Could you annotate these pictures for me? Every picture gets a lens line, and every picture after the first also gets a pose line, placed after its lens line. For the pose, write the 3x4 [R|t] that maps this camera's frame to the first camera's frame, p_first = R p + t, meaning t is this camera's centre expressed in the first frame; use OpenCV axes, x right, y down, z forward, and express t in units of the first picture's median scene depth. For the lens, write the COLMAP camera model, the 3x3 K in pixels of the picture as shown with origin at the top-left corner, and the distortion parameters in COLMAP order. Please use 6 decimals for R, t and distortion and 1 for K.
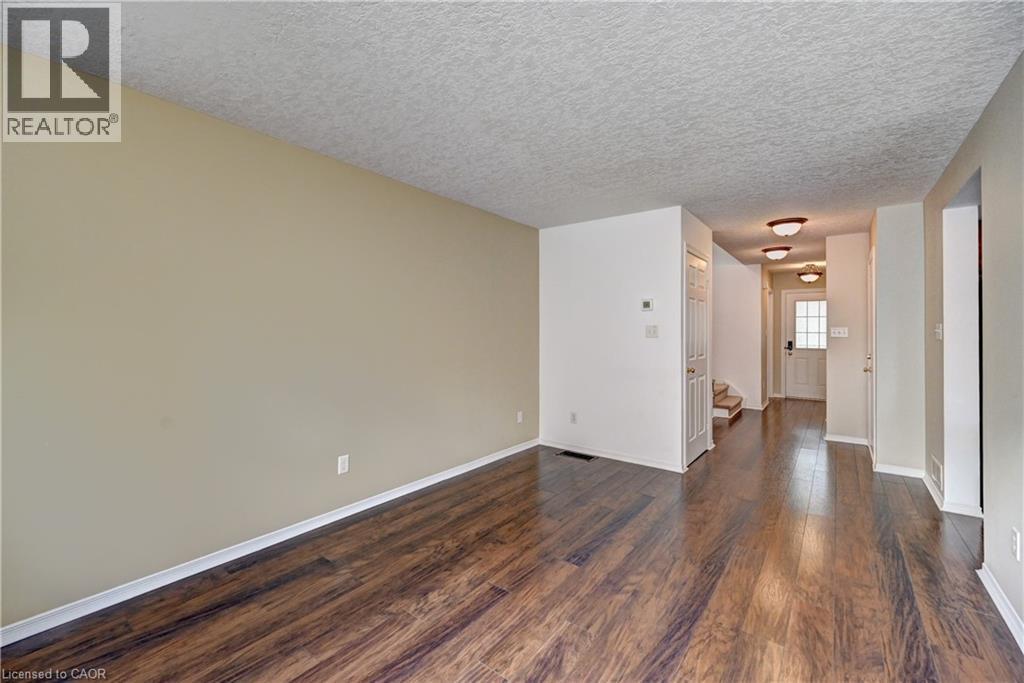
lens RADIAL K [[446.3, 0, 510.5], [0, 446.3, 329.5], [0, 0, 1]] dist [-0.000004, -0.000166]
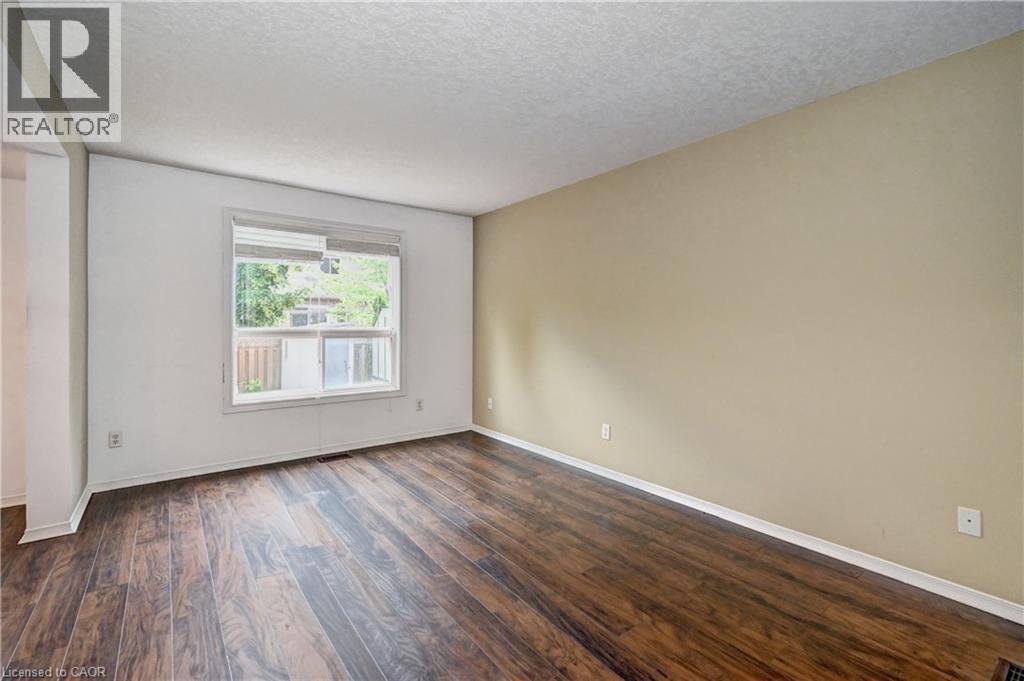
lens RADIAL K [[446.3, 0, 510.5], [0, 446.3, 328.5], [0, 0, 1]] dist [-0.000004, -0.000166]
pose [[-0.278111, 0.009986, -0.960497, 0.952225], [0.004194, 0.999949, 0.009182, 0.001257], [0.960540, -0.001475, -0.278139, 1.191426]]
